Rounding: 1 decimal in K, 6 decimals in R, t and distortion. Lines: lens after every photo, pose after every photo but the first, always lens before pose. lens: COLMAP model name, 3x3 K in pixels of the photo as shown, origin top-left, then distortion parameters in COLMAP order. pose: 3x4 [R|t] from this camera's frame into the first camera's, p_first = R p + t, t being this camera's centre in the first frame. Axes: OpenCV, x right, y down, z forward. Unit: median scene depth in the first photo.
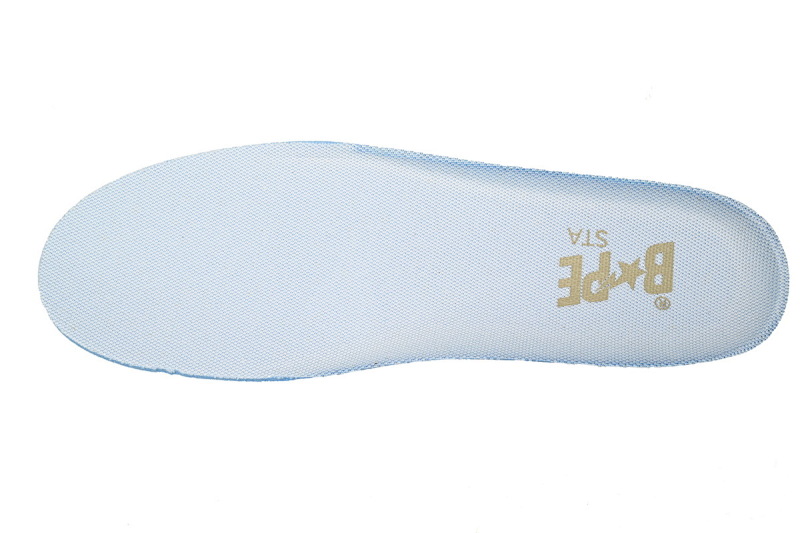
lens RADIAL K [[895.9, 0, 399.9], [0, 895.9, 266.7], [0, 0, 1]] dist [0.003725, 0.000000]
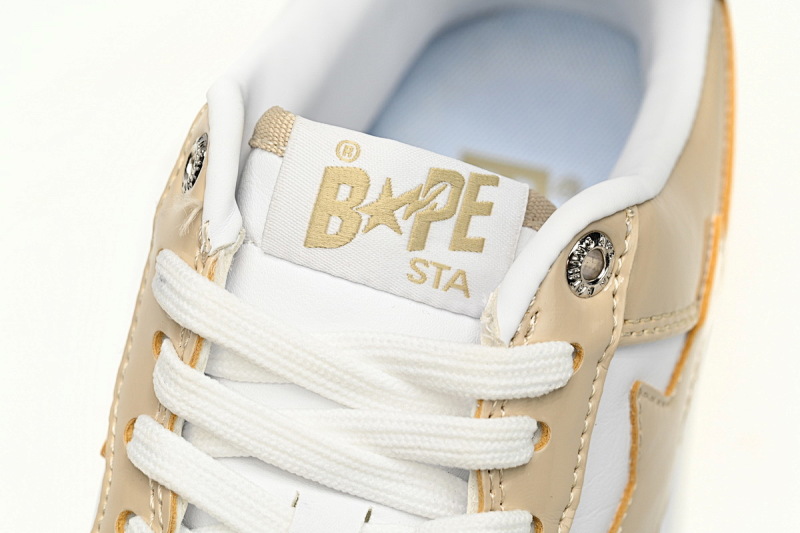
lens RADIAL K [[1937.6, 0, 400.0], [0, 1937.6, 266.5], [0, 0, 1]] dist [-0.004646, 0.000000]
pose [[-0.955418, -0.176605, 0.236617, -0.090676], [0.176414, -0.984067, -0.022153, 0.000585], [0.236759, 0.020577, 0.971350, -0.353570]]
